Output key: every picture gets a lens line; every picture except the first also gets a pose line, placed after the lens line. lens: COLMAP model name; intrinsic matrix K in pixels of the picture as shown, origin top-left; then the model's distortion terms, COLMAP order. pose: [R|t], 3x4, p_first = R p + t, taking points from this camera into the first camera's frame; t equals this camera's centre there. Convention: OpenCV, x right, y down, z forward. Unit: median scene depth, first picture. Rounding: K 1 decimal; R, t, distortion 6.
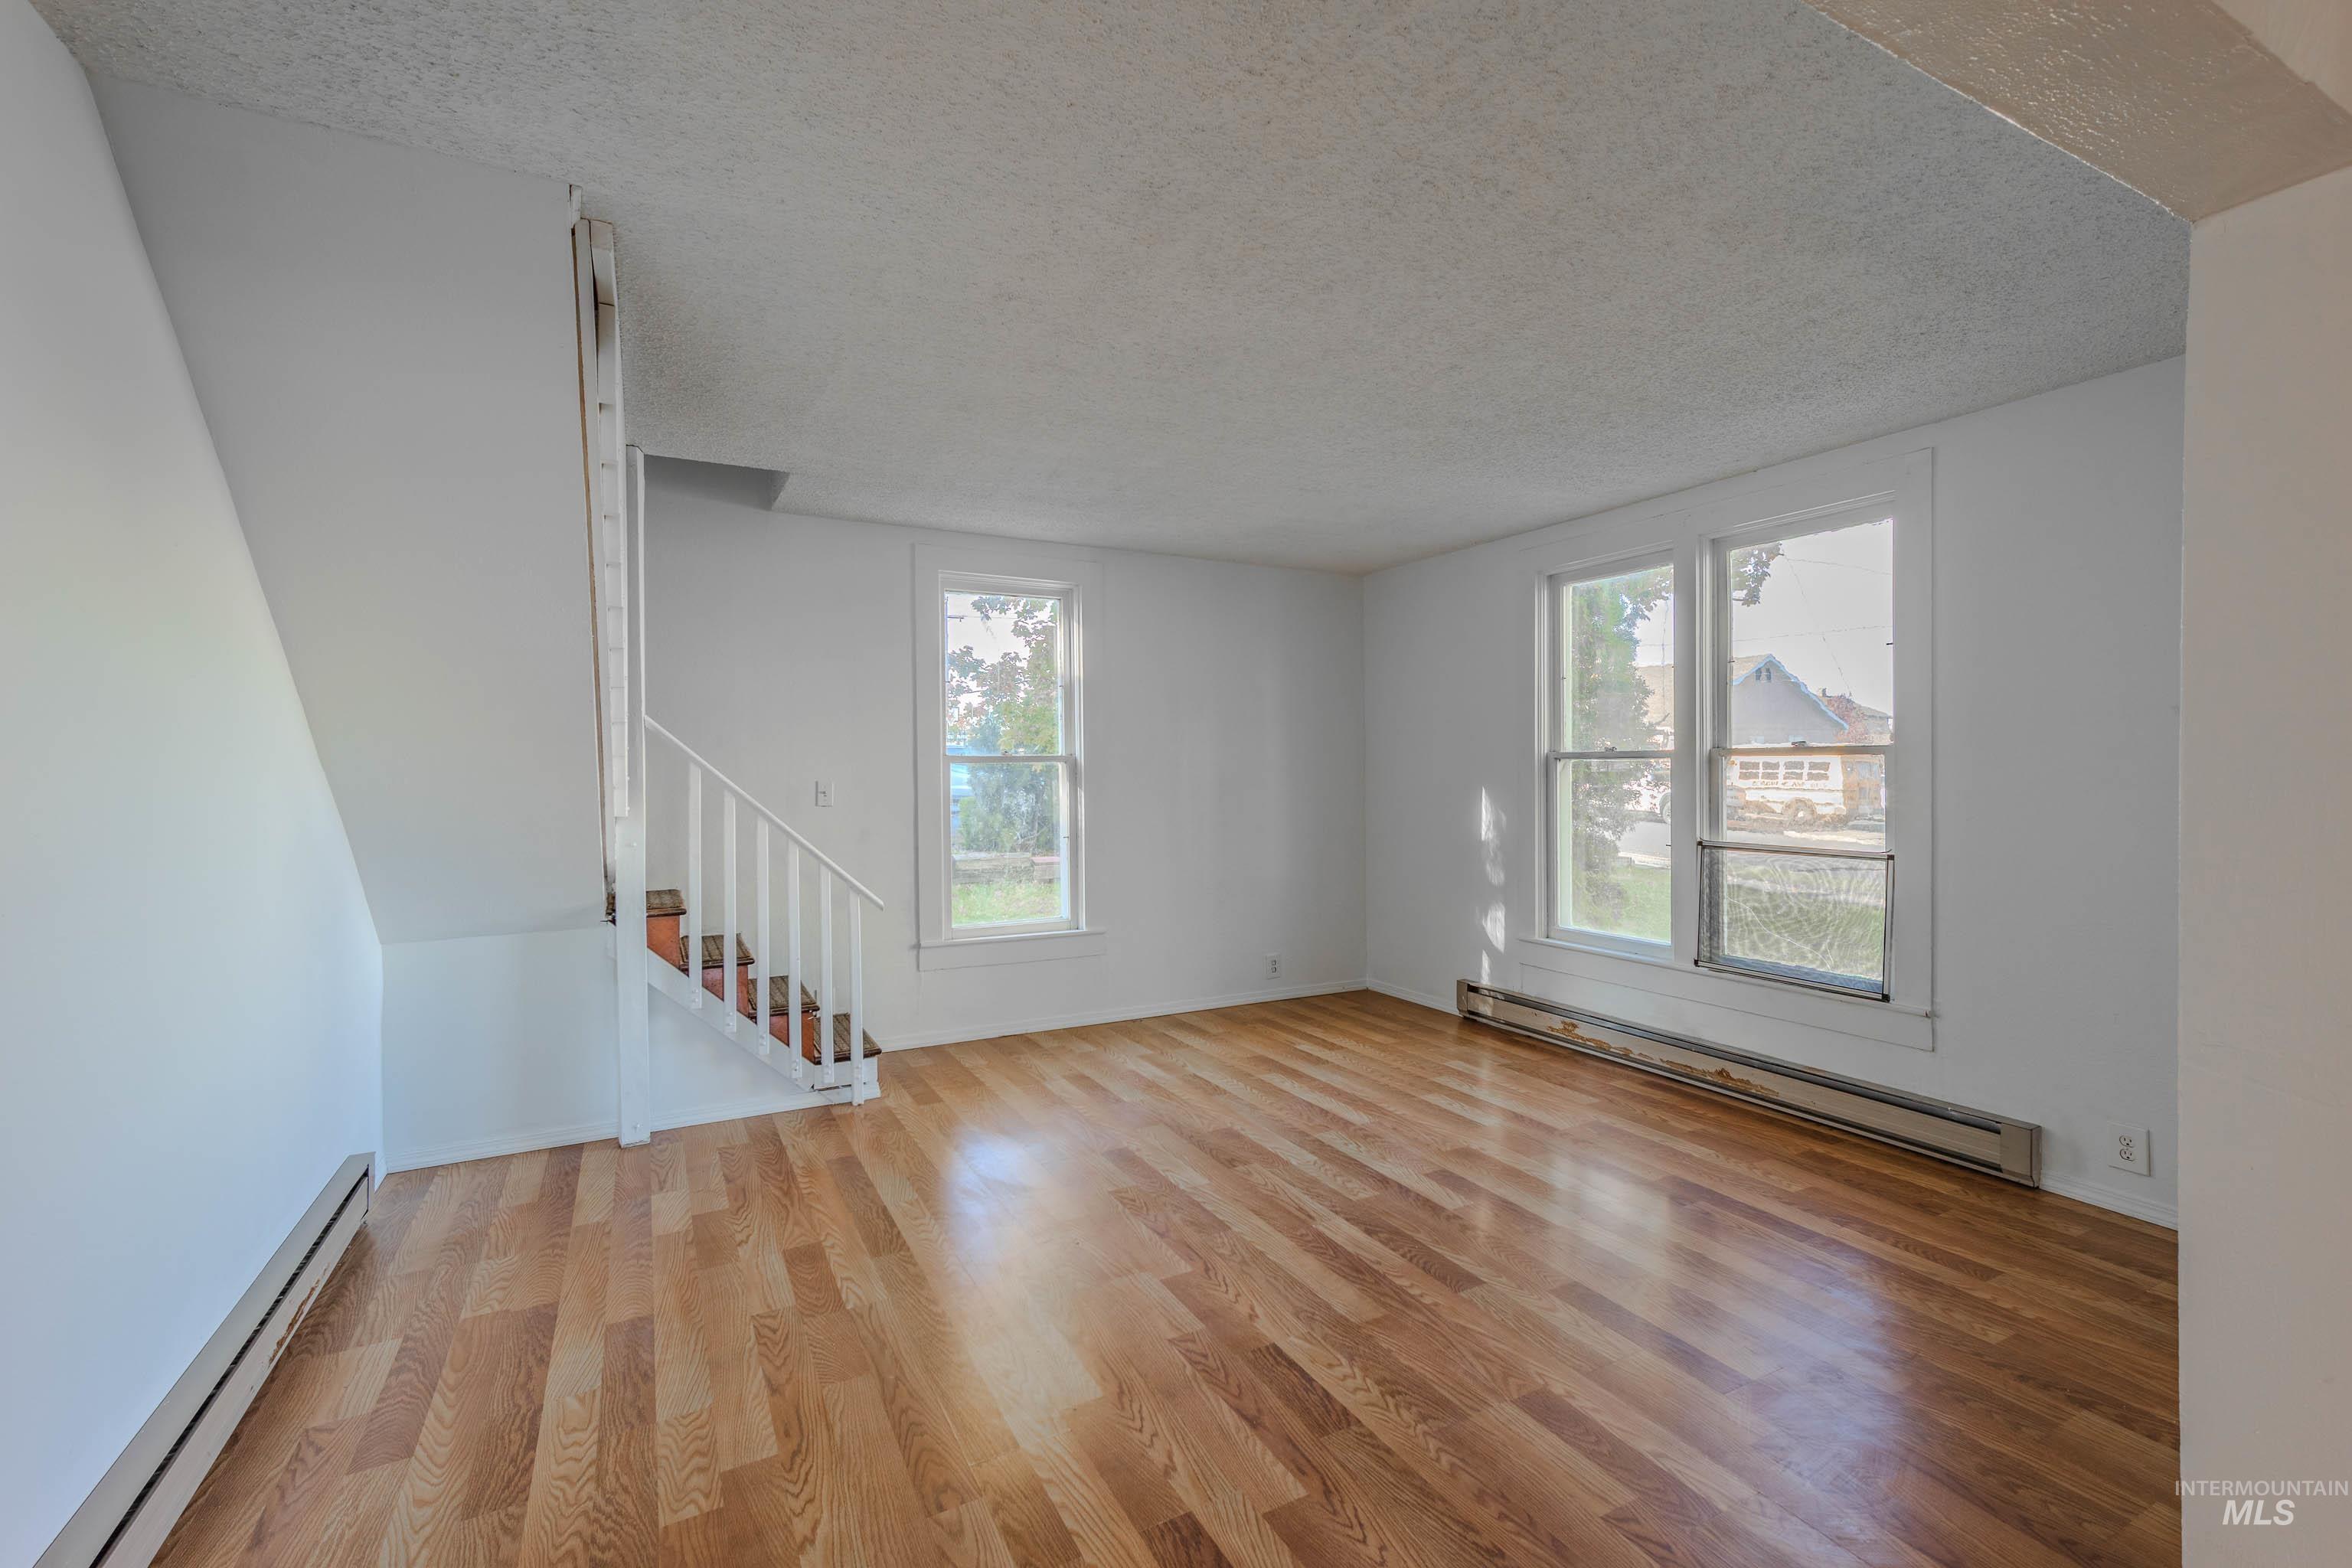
lens RADIAL K [[1006.6, 0, 1174.3], [0, 1006.6, 775.6], [0, 0, 1]] dist [-0.003342, 0.007558]
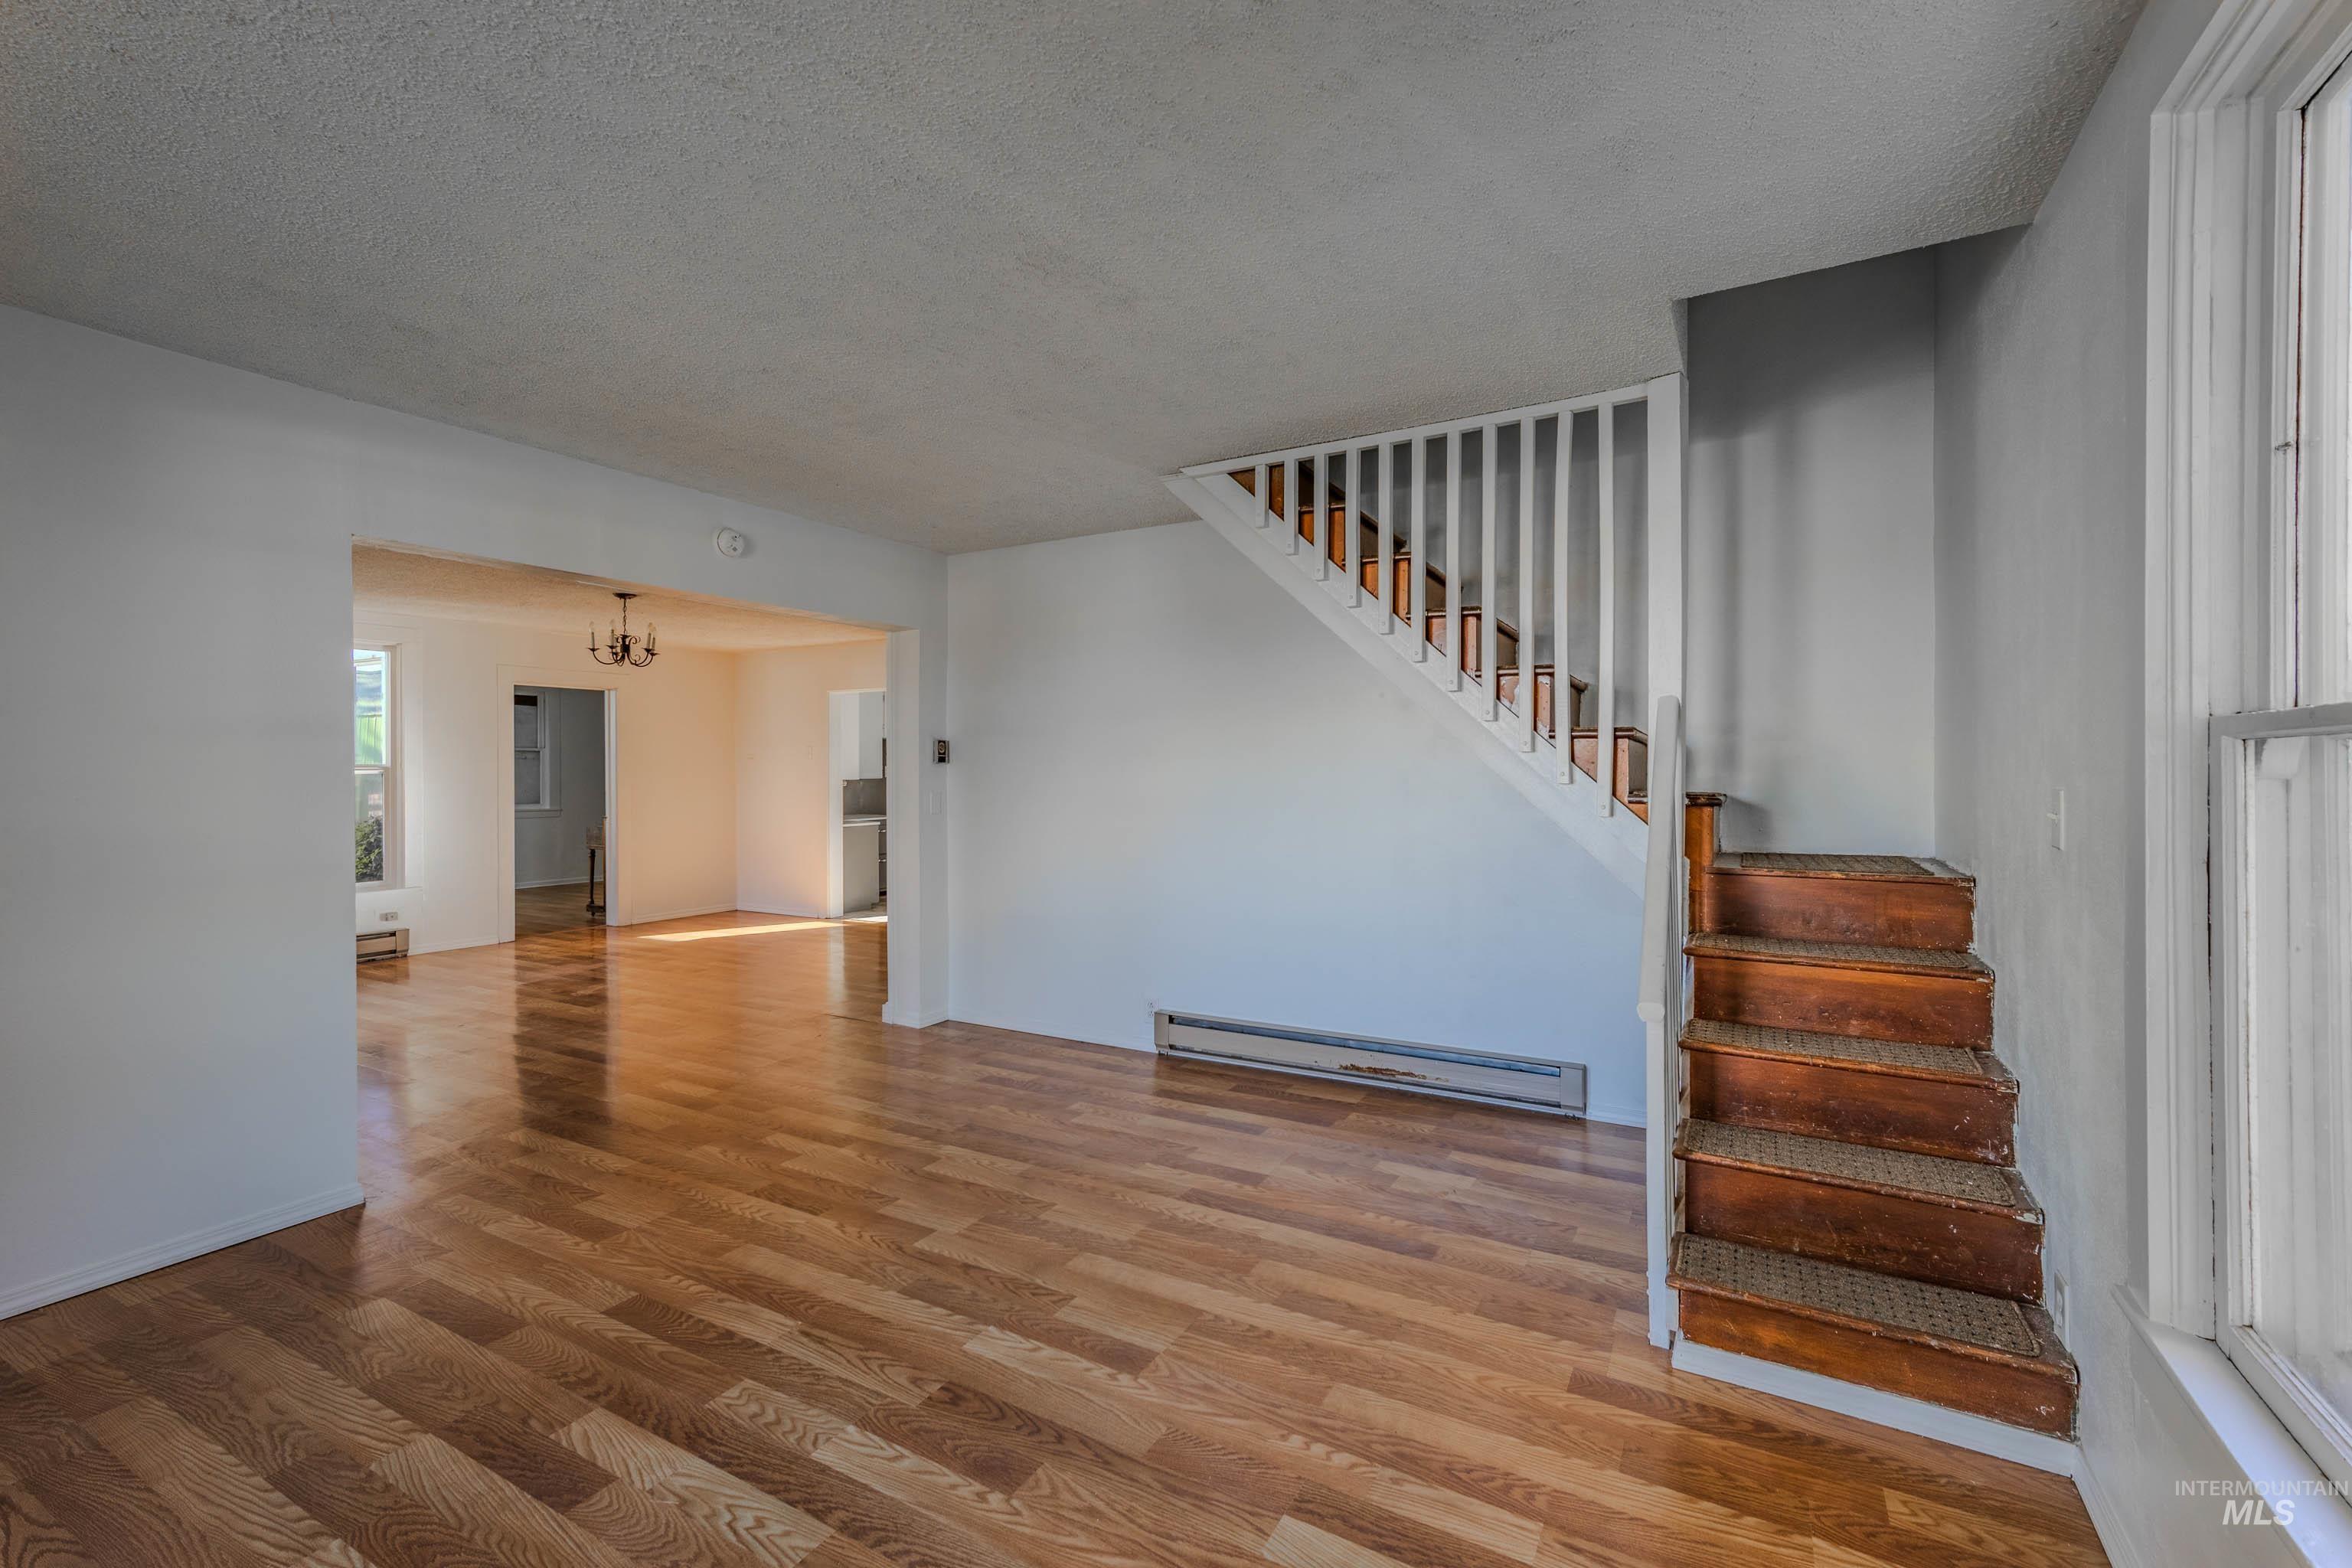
lens RADIAL K [[1006.6, 0, 1174.3], [0, 1006.6, 775.6], [0, 0, 1]] dist [-0.003342, 0.007558]
pose [[-0.844849, 0.012407, -0.534860, 0.315699], [0.003270, 0.999832, 0.018028, -0.016457], [0.534994, 0.013482, -0.844748, 1.856748]]
